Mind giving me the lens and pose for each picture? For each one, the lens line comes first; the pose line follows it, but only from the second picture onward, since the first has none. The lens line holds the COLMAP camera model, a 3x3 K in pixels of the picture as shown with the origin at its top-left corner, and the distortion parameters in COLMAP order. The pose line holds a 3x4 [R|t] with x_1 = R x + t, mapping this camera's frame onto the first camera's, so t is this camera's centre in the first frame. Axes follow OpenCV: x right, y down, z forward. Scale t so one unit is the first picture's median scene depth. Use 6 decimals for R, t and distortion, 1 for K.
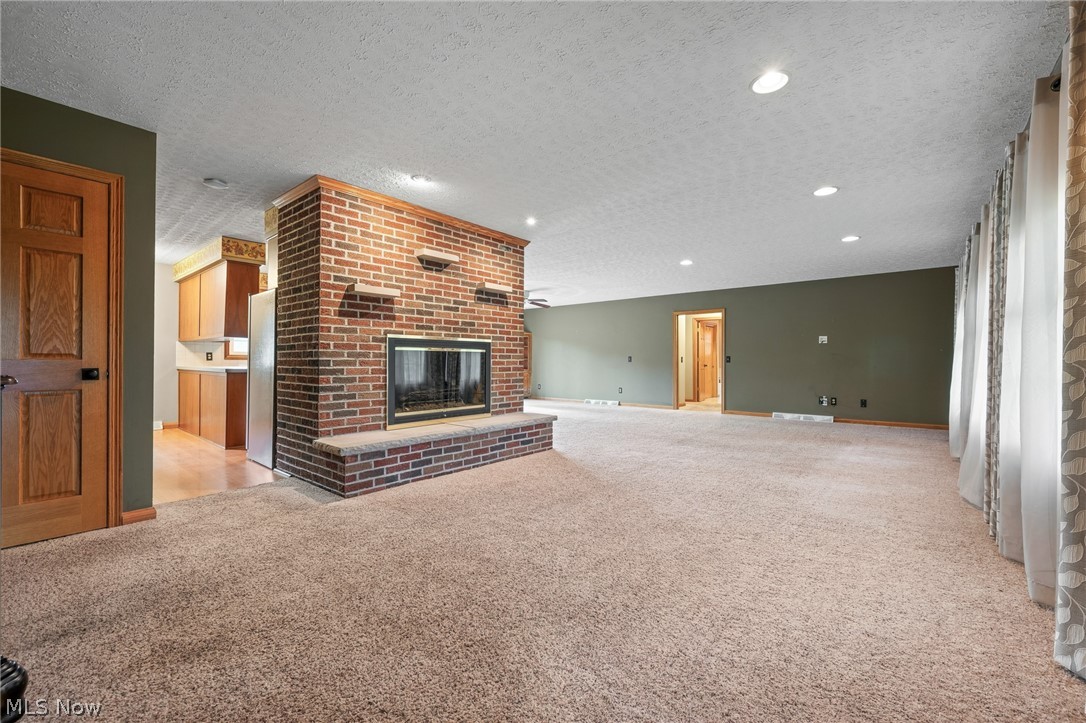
lens RADIAL K [[437.5, 0, 543.0], [0, 437.5, 361.5], [0, 0, 1]] dist [-0.000422, -0.000023]
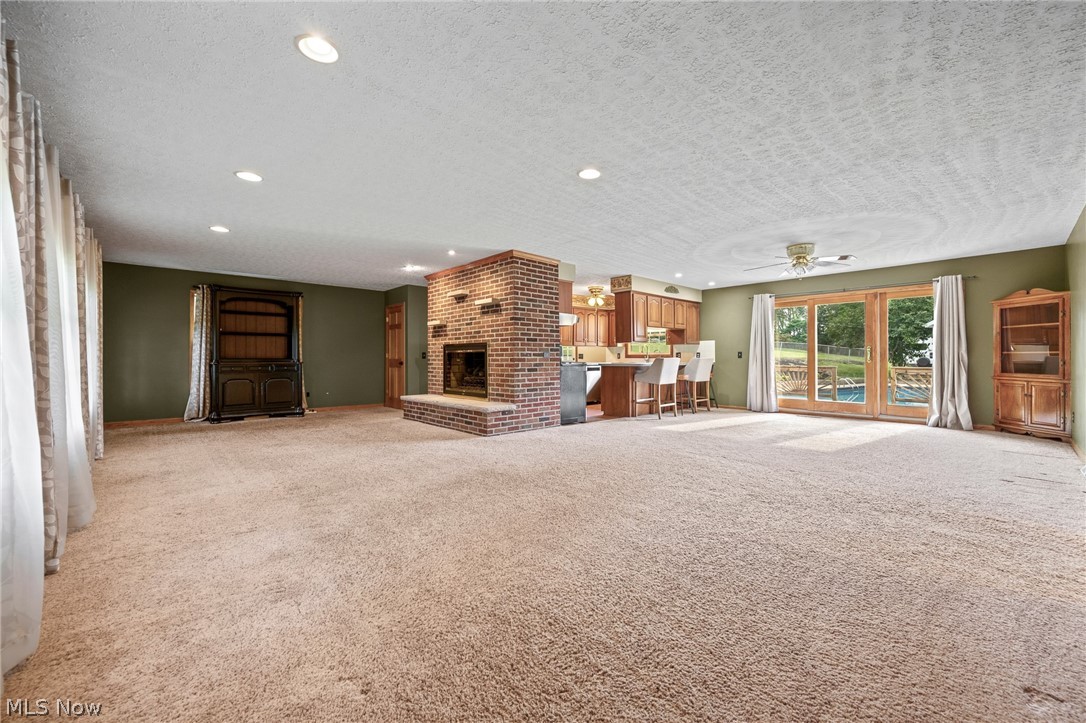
lens RADIAL K [[429.5, 0, 544.6], [0, 429.5, 359.2], [0, 0, 1]] dist [0.000377, -0.000250]
pose [[-0.121170, -0.002529, -0.992629, 1.306541], [0.002254, 0.999993, -0.002823, 0.005631], [0.992629, -0.002580, -0.121163, 1.533878]]
